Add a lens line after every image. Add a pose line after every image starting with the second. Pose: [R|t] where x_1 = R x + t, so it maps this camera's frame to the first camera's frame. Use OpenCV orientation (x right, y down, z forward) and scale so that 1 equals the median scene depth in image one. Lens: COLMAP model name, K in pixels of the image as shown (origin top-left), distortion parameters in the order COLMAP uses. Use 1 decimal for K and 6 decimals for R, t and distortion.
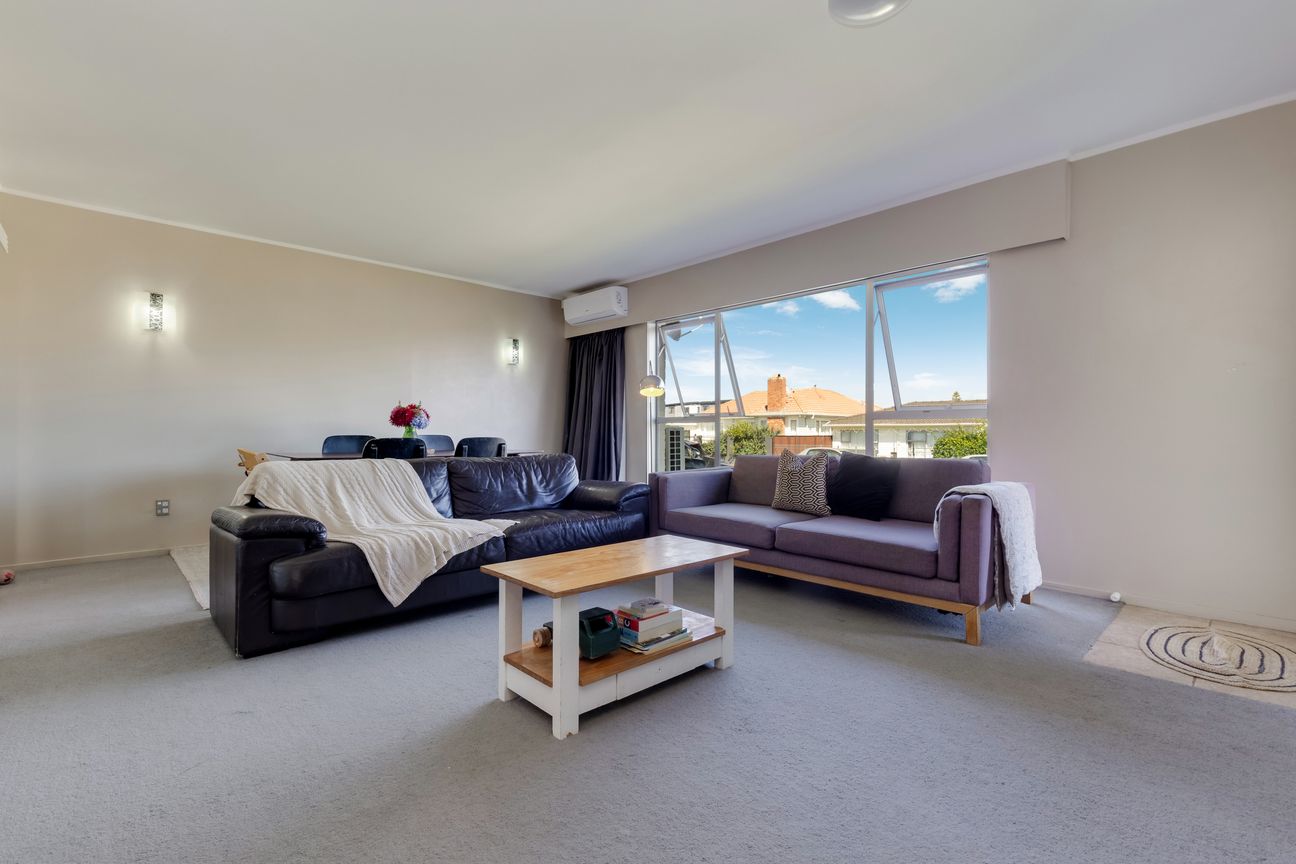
lens RADIAL K [[580.5, 0, 648.1], [0, 580.5, 430.2], [0, 0, 1]] dist [-0.000396, -0.001017]
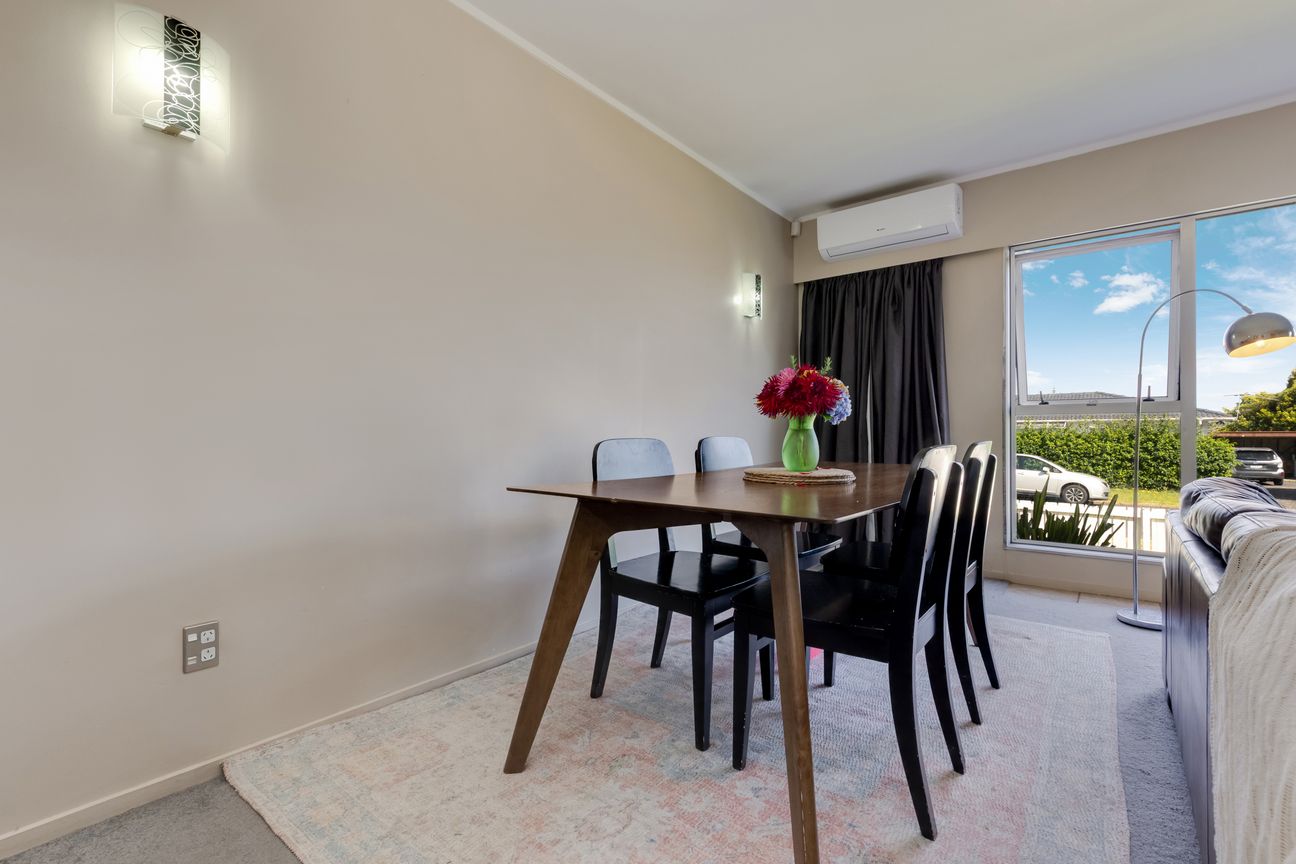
lens RADIAL K [[580.5, 0, 648.2], [0, 580.5, 431.7], [0, 0, 1]] dist [-0.000396, -0.001017]
pose [[0.992865, 0.002434, 0.119216, -0.606758], [-0.003781, 0.999932, 0.011067, -0.001673], [-0.119181, -0.011439, 0.992807, 0.617510]]
